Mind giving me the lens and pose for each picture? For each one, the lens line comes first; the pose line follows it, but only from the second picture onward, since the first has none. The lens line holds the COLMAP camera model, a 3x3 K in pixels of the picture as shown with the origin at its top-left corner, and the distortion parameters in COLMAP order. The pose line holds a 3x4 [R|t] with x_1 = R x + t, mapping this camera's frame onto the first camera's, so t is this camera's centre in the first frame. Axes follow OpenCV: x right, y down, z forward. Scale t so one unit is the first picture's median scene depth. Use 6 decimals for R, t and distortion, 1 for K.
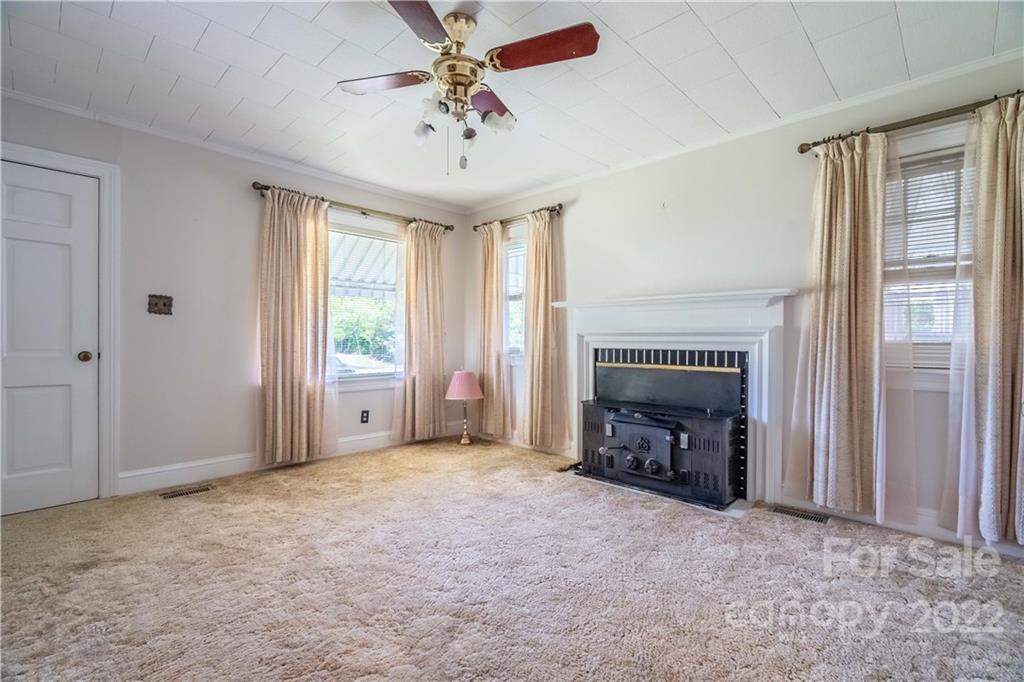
lens RADIAL K [[458.4, 0, 511.3], [0, 458.4, 343.5], [0, 0, 1]] dist [-0.000810, -0.000162]
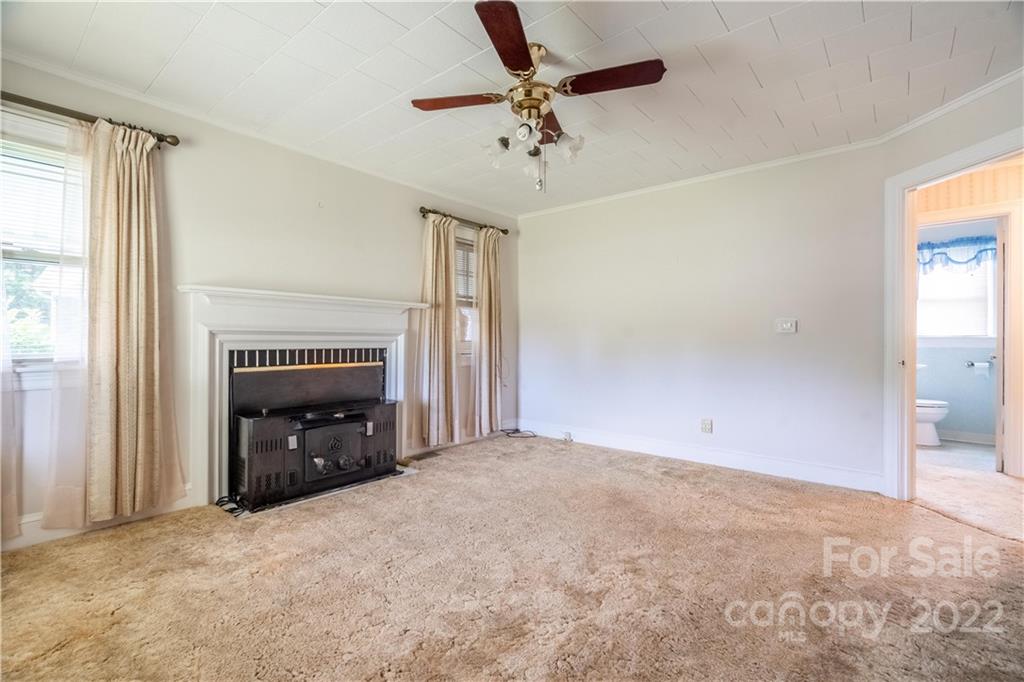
lens RADIAL K [[458.4, 0, 509.3], [0, 458.4, 342.1], [0, 0, 1]] dist [-0.000810, -0.000162]
pose [[-0.052292, -0.009068, 0.998591, -0.735406], [0.006238, 0.999936, 0.009407, -0.008847], [-0.998612, 0.006721, -0.052233, 0.684873]]
